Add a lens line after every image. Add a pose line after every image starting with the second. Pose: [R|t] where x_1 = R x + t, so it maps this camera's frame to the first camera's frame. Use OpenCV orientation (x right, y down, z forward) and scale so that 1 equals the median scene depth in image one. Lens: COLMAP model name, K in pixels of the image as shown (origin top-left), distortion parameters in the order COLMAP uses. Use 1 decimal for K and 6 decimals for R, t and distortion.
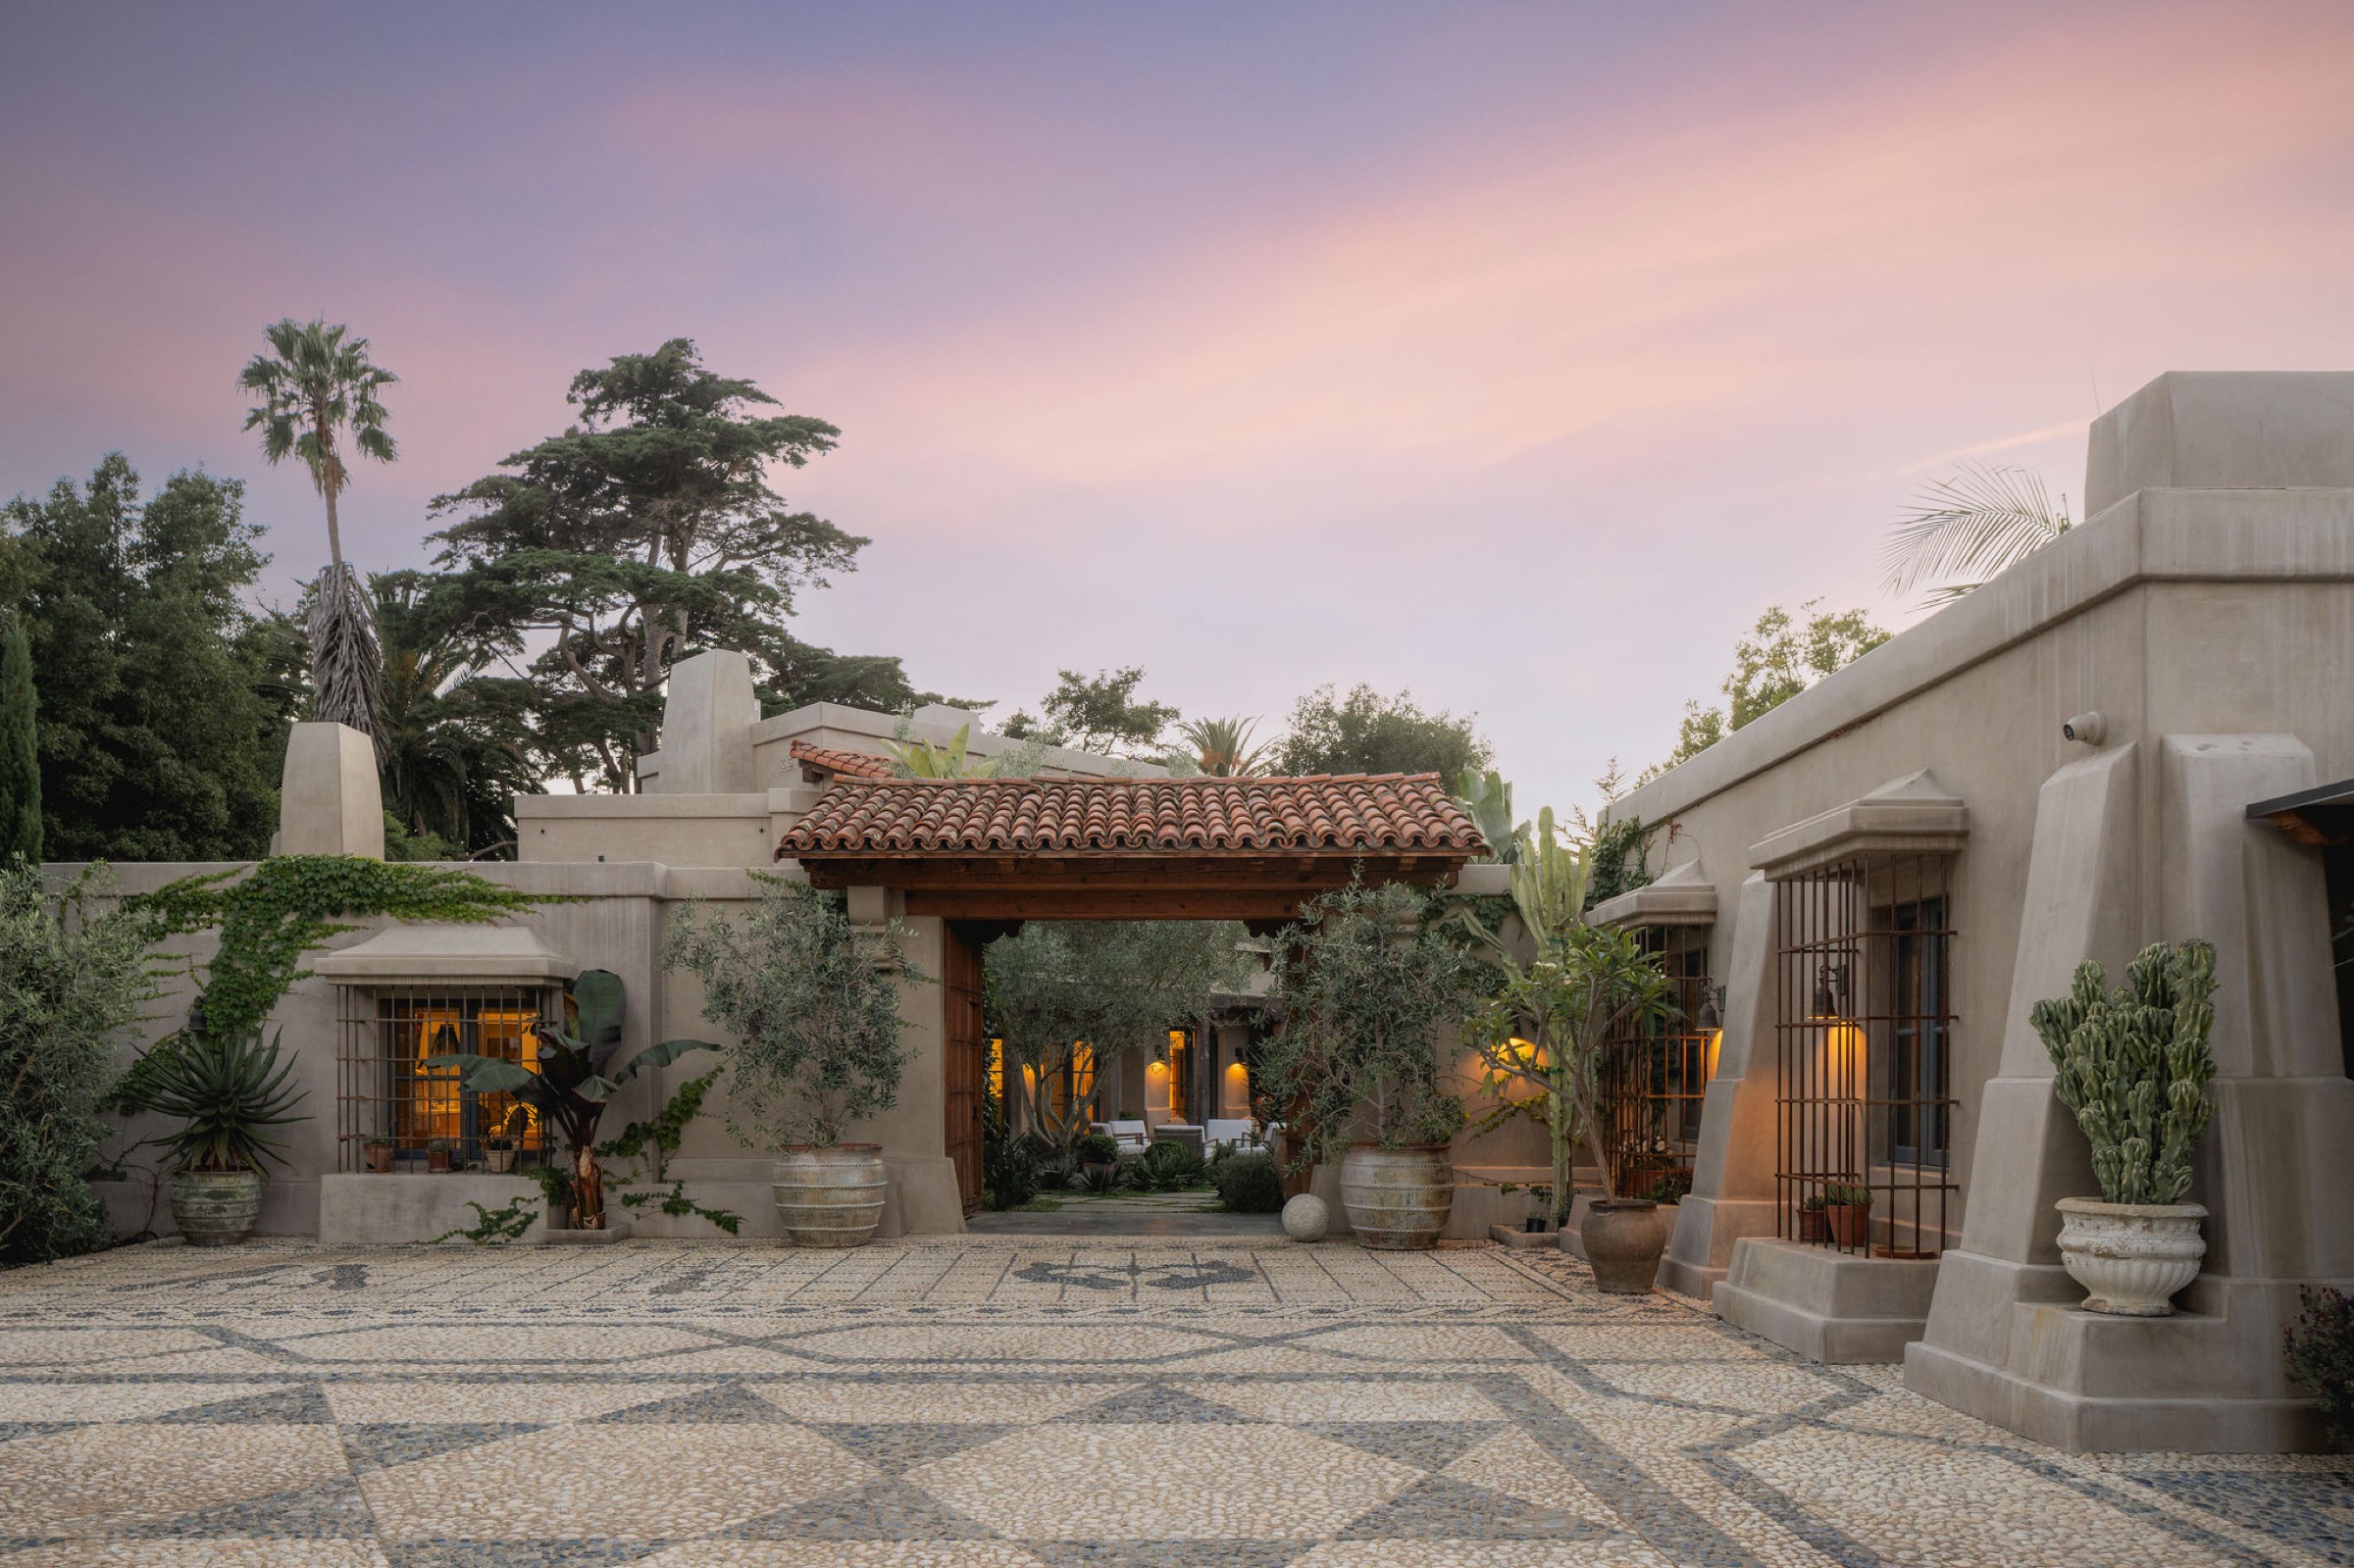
lens RADIAL K [[1636.4, 0, 1177.0], [0, 1636.4, 784.0], [0, 0, 1]] dist [0.003116, 0.003734]
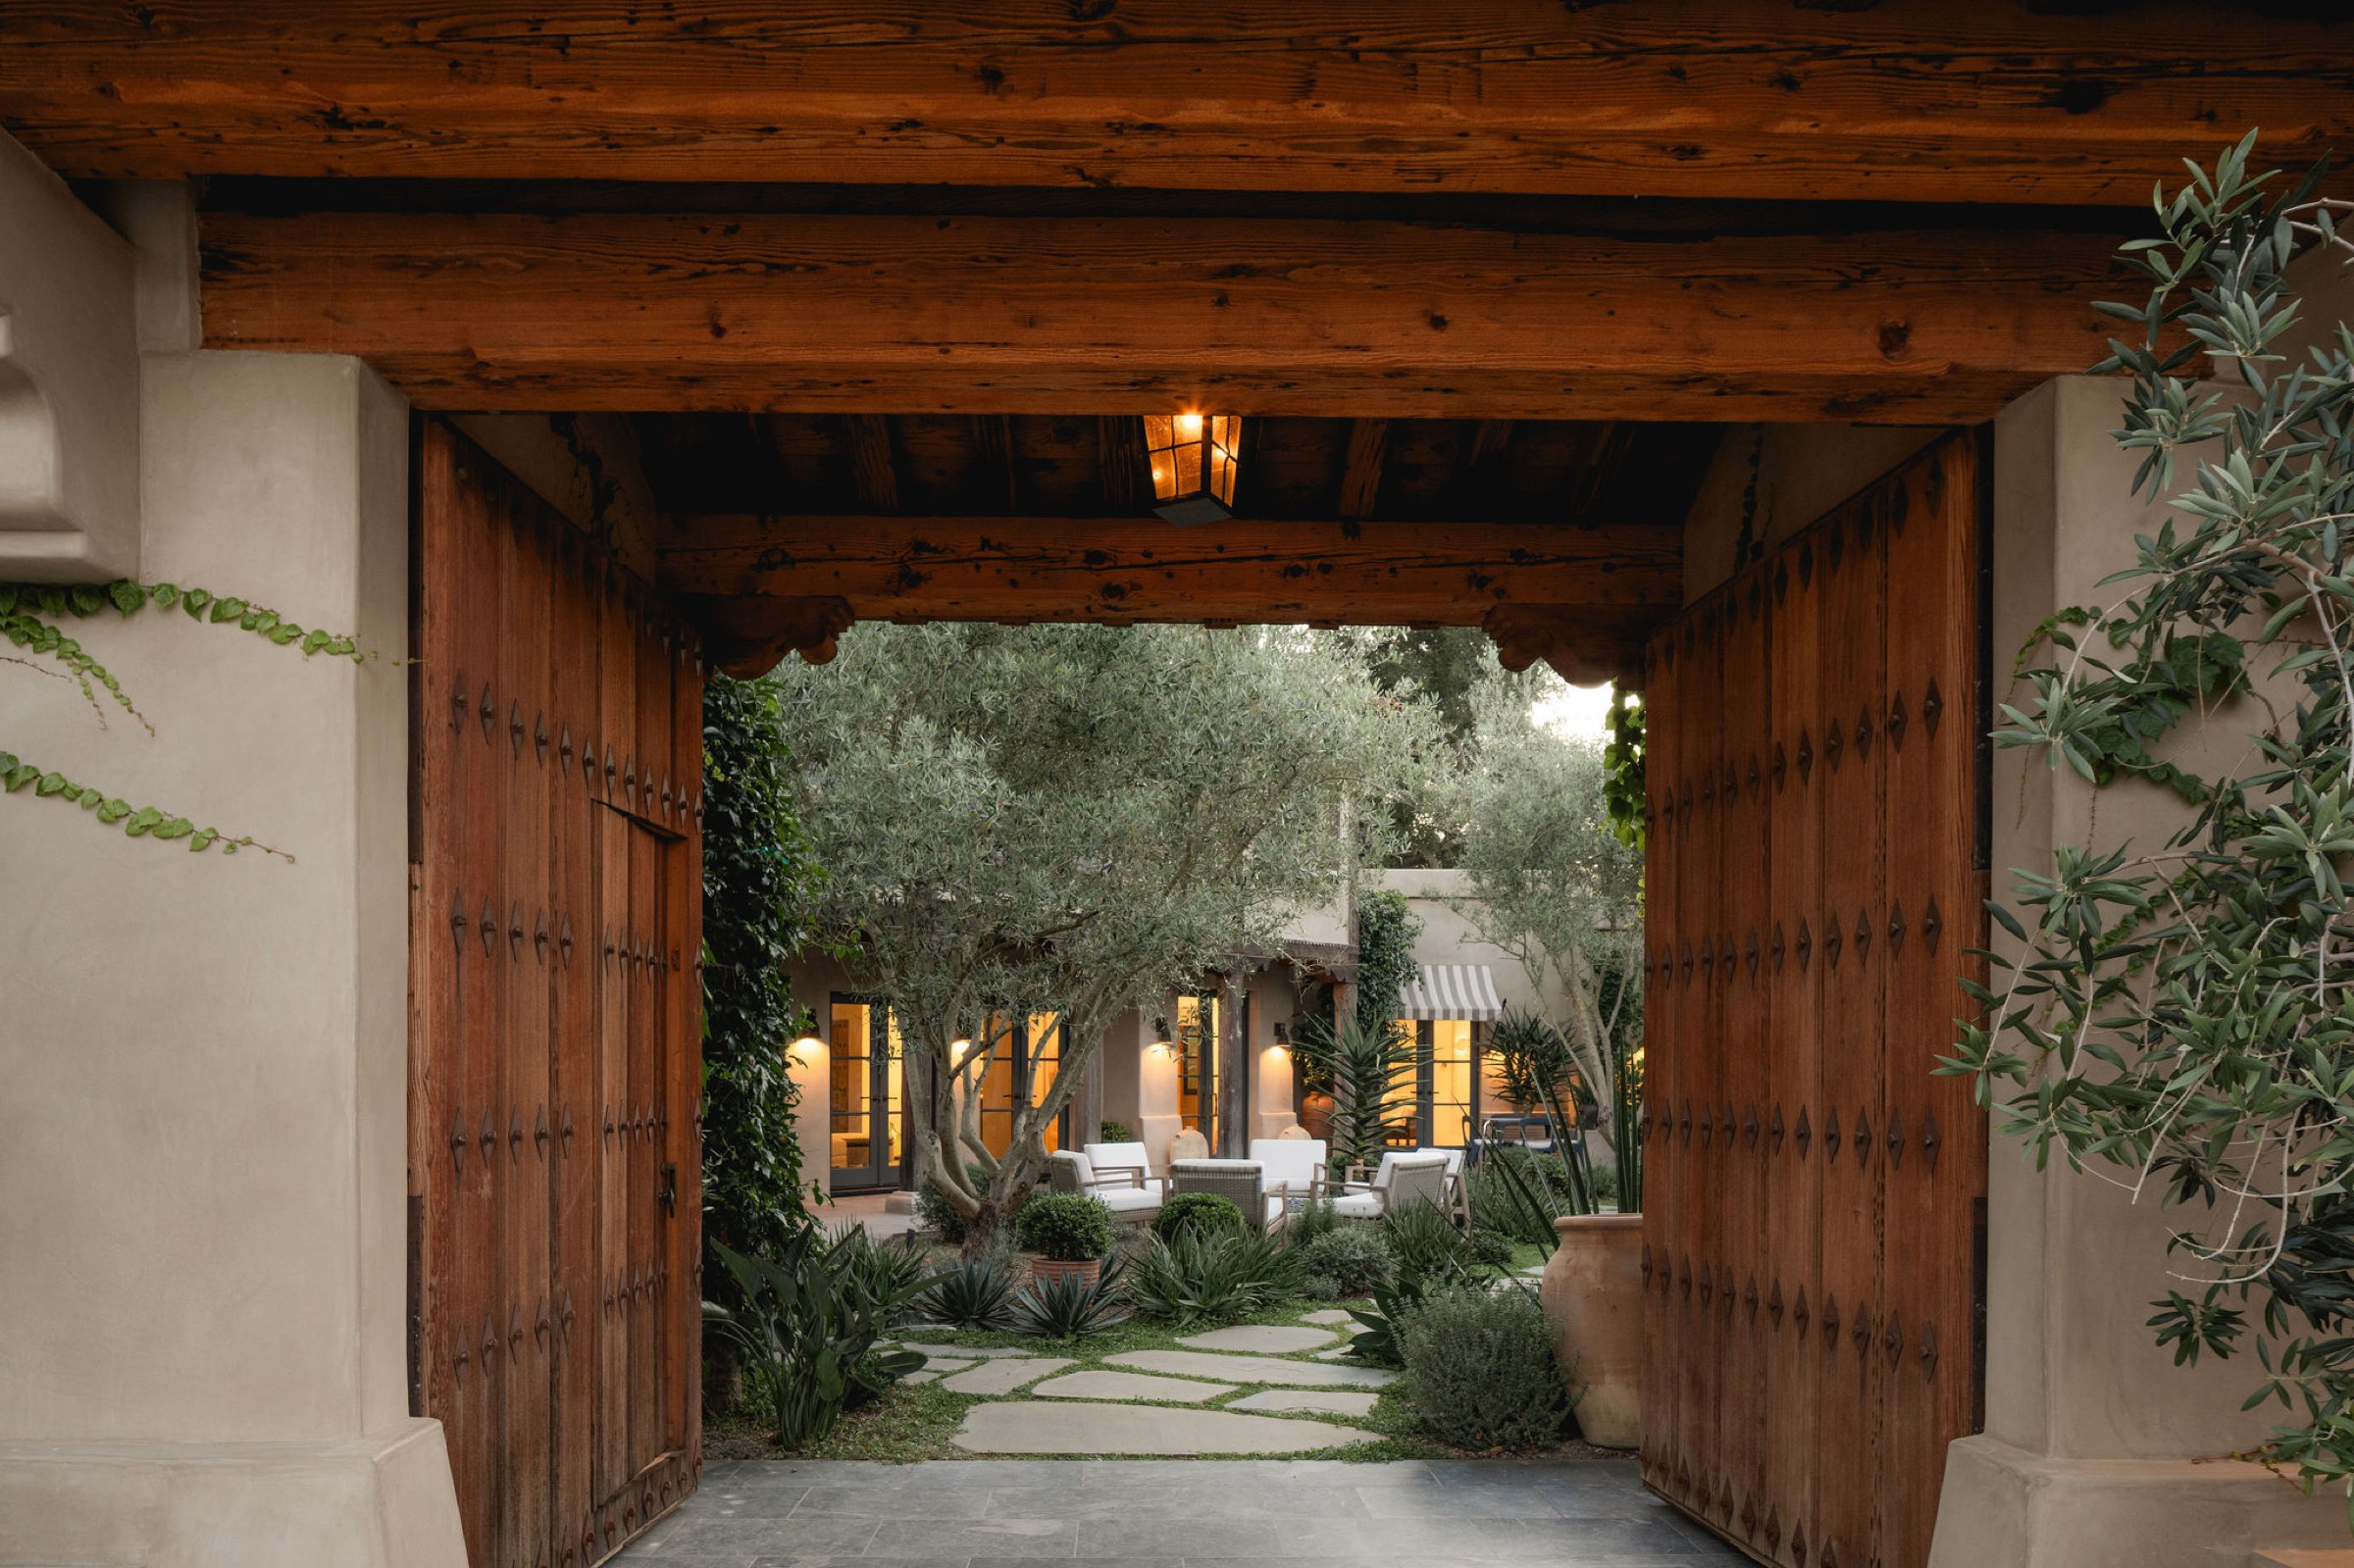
lens RADIAL K [[1636.4, 0, 1177.0], [0, 1636.4, 784.0], [0, 0, 1]] dist [0.003116, 0.003734]
pose [[0.999817, 0.007171, 0.017726, -0.020972], [-0.007297, 0.999949, 0.007034, 0.078096], [-0.017675, -0.007162, 0.999818, 0.441542]]
